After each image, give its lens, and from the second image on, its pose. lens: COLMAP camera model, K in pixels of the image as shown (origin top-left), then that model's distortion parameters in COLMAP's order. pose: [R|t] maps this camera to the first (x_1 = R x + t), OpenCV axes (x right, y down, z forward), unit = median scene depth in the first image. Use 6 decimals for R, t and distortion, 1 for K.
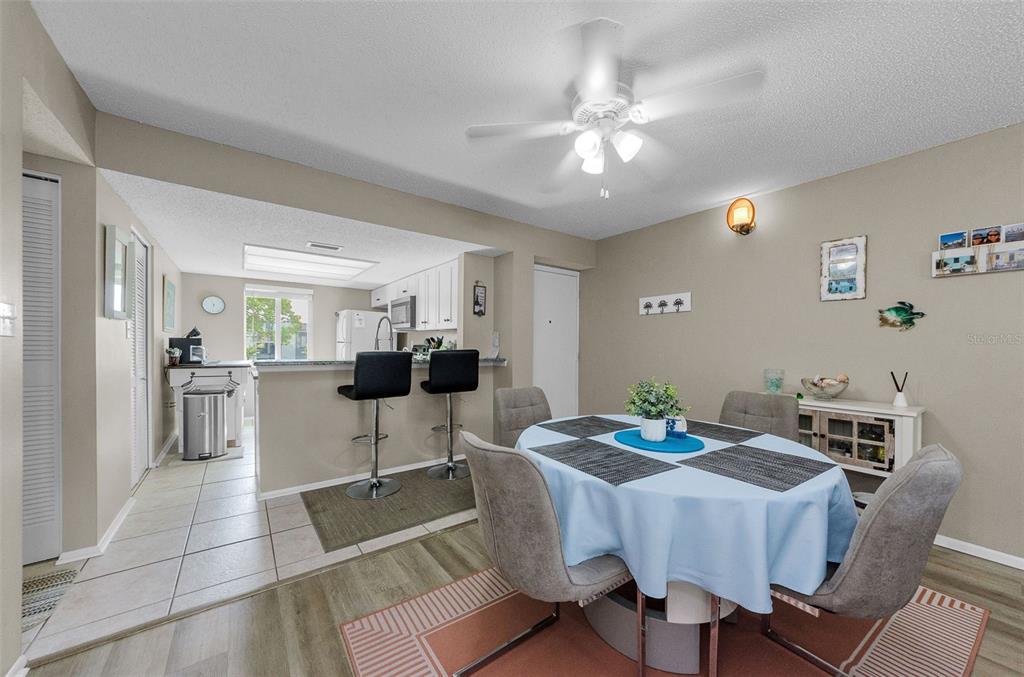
lens RADIAL K [[384.4, 0, 518.9], [0, 384.4, 353.0], [0, 0, 1]] dist [0.003452, -0.000649]
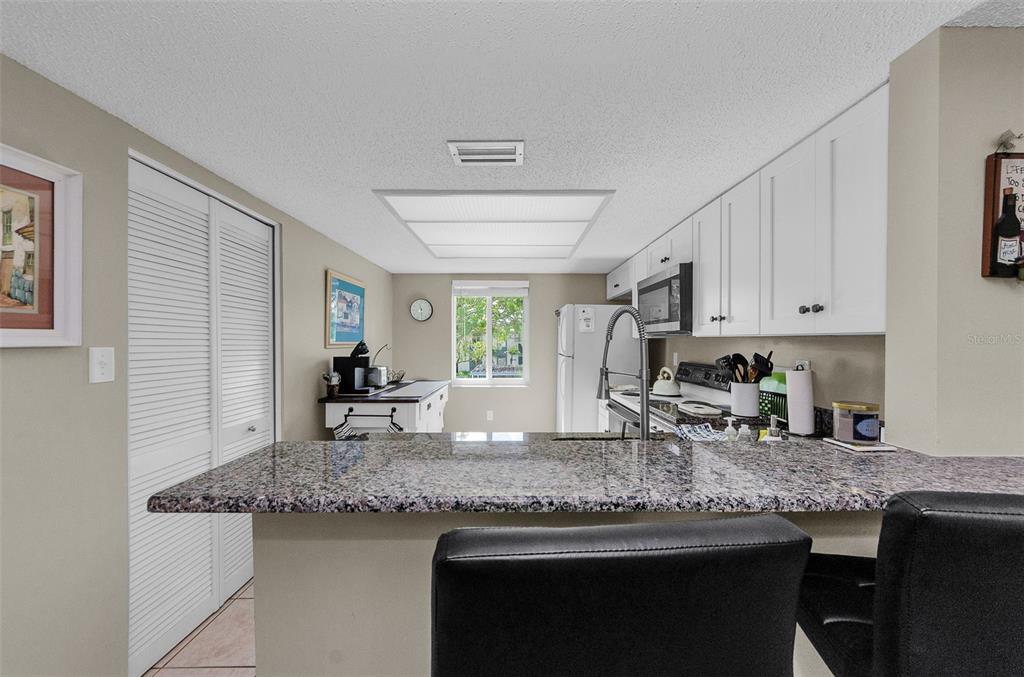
lens RADIAL K [[384.4, 0, 509.9], [0, 384.4, 344.6], [0, 0, 1]] dist [0.003452, -0.000649]
pose [[0.805853, -0.008198, -0.592060, -0.209482], [-0.000030, 0.999904, -0.013887, -0.052810], [0.592116, 0.011209, 0.805775, 0.607285]]
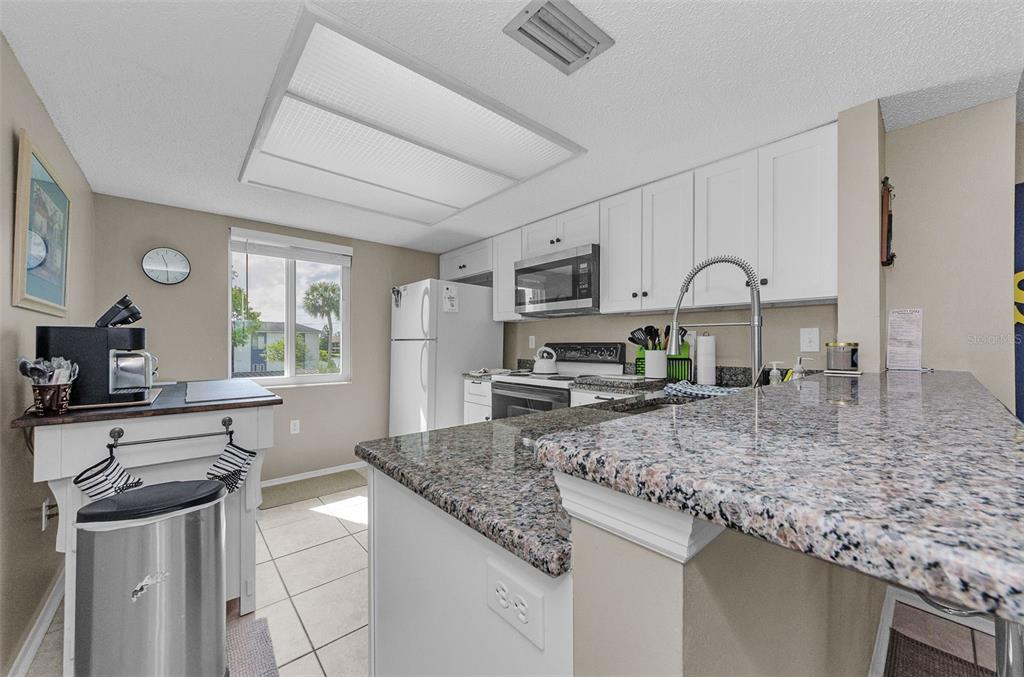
lens RADIAL K [[384.4, 0, 513.7], [0, 384.4, 341.6], [0, 0, 1]] dist [0.003452, -0.000649]
pose [[0.995812, -0.011379, 0.090710, -0.529880], [0.013777, 0.999571, -0.025864, -0.012447], [-0.090377, 0.027006, 0.995541, 0.630190]]
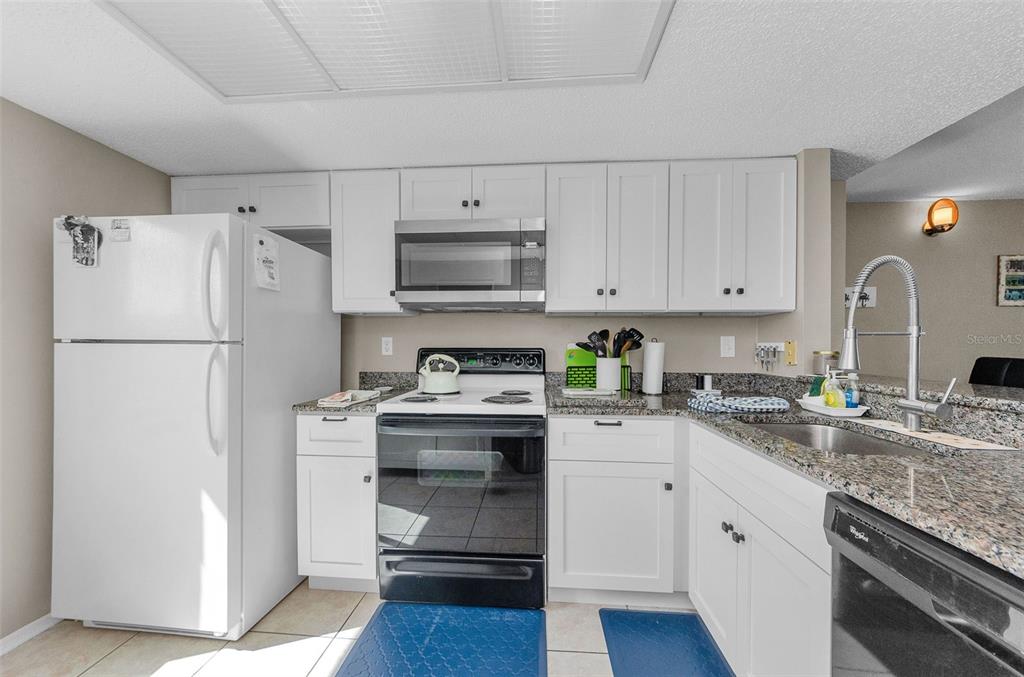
lens RADIAL K [[384.4, 0, 518.4], [0, 384.4, 345.8], [0, 0, 1]] dist [0.003452, -0.000649]
pose [[0.648598, -0.009078, 0.761077, -0.723783], [0.019274, 0.999804, -0.004501, -0.027373], [-0.760887, 0.017588, 0.648646, 0.953689]]
